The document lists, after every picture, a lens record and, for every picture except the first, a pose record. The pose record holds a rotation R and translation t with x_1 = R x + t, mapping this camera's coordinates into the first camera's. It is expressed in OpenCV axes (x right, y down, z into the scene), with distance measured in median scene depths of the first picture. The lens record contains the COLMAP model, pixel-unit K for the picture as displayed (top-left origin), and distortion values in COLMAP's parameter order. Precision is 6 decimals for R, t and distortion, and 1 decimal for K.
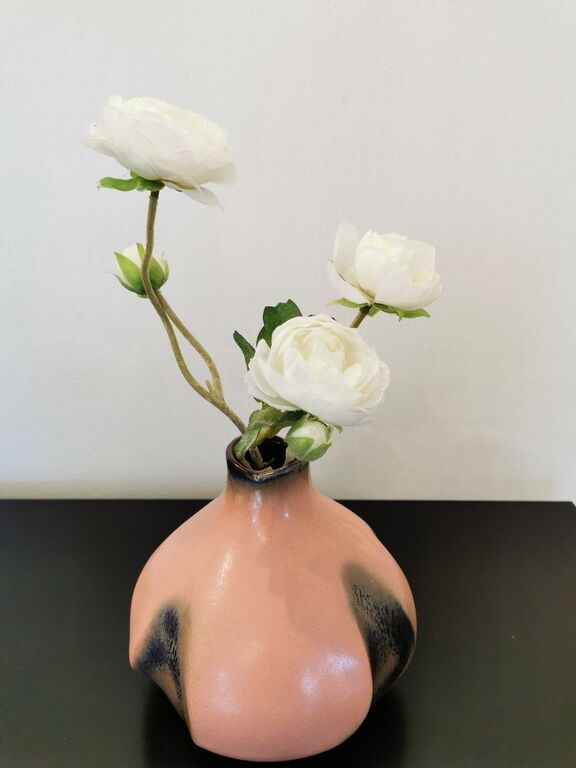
lens RADIAL K [[612.2, 0, 293.0], [0, 612.2, 376.5], [0, 0, 1]] dist [-0.004649, -0.016428]
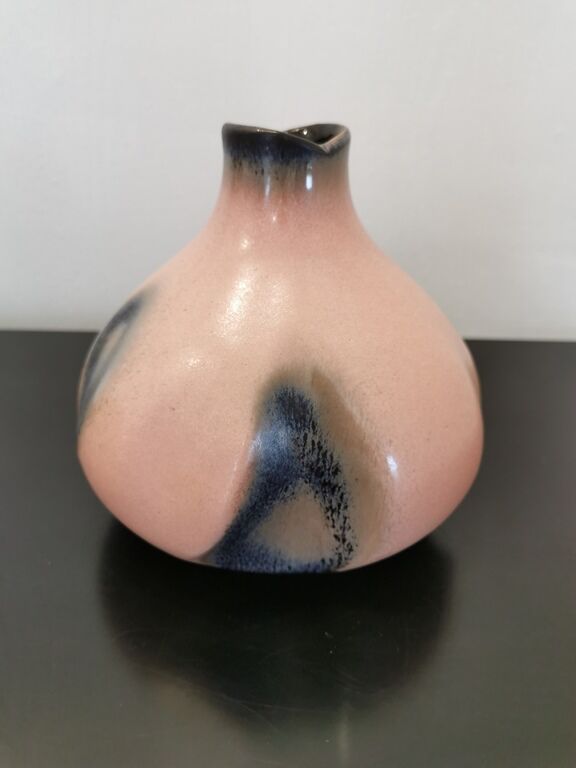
lens RADIAL K [[612.2, 0, 286.5], [0, 612.2, 385.2], [0, 0, 1]] dist [-0.004649, -0.016428]
pose [[0.626265, -0.330172, 0.706243, -0.626413], [0.264370, 0.942157, 0.206032, 0.254918], [-0.733418, 0.057679, 0.677327, 0.593679]]
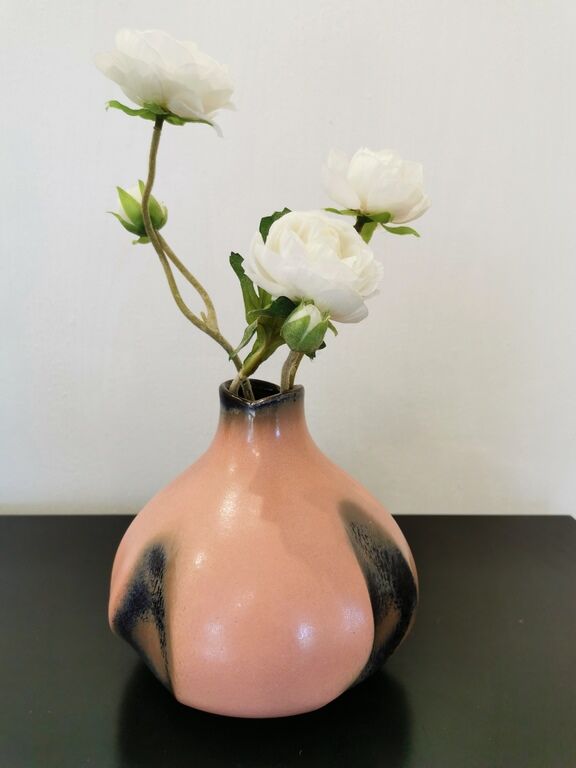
lens RADIAL K [[612.2, 0, 287.2], [0, 612.2, 382.0], [0, 0, 1]] dist [-0.004649, -0.016428]
pose [[0.999883, 0.002658, 0.015054, -0.014904], [0.000171, 0.982759, -0.184891, 0.308763], [-0.015286, 0.184872, 0.982644, 0.028880]]
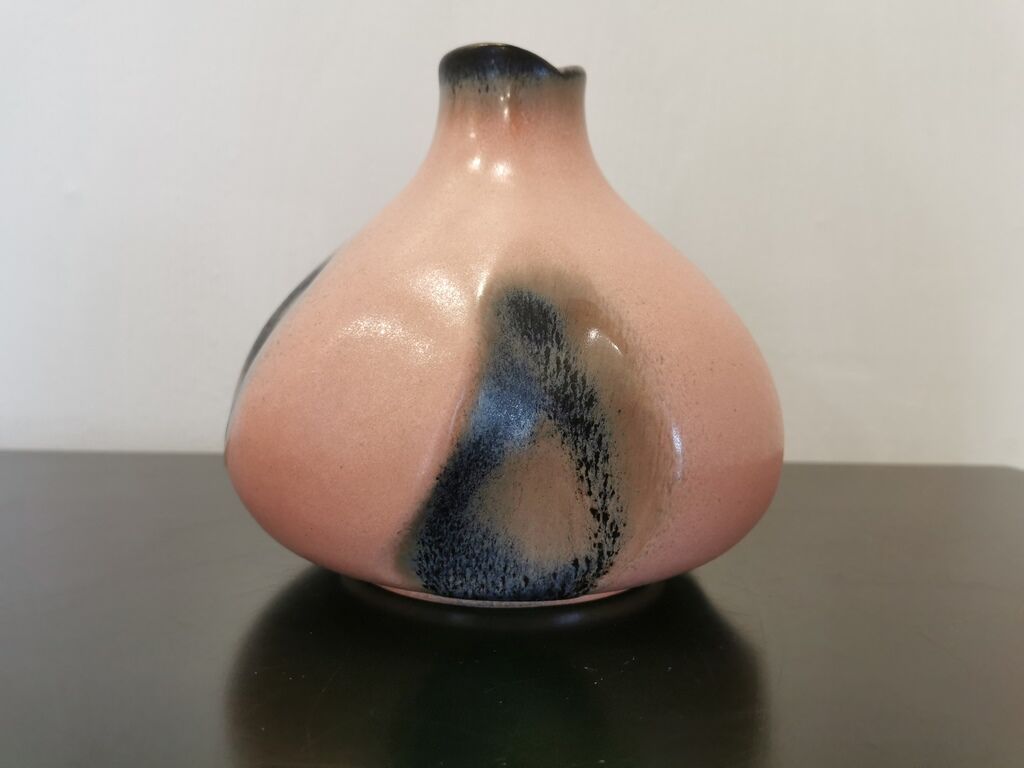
lens RADIAL K [[816.2, 0, 512.0], [0, 816.2, 380.7], [0, 0, 1]] dist [-0.004649, -0.016428]
pose [[0.602689, -0.047694, 0.796550, -0.700365], [0.271817, 0.950786, -0.148735, 0.538928], [-0.750254, 0.306156, 0.585992, 0.668039]]
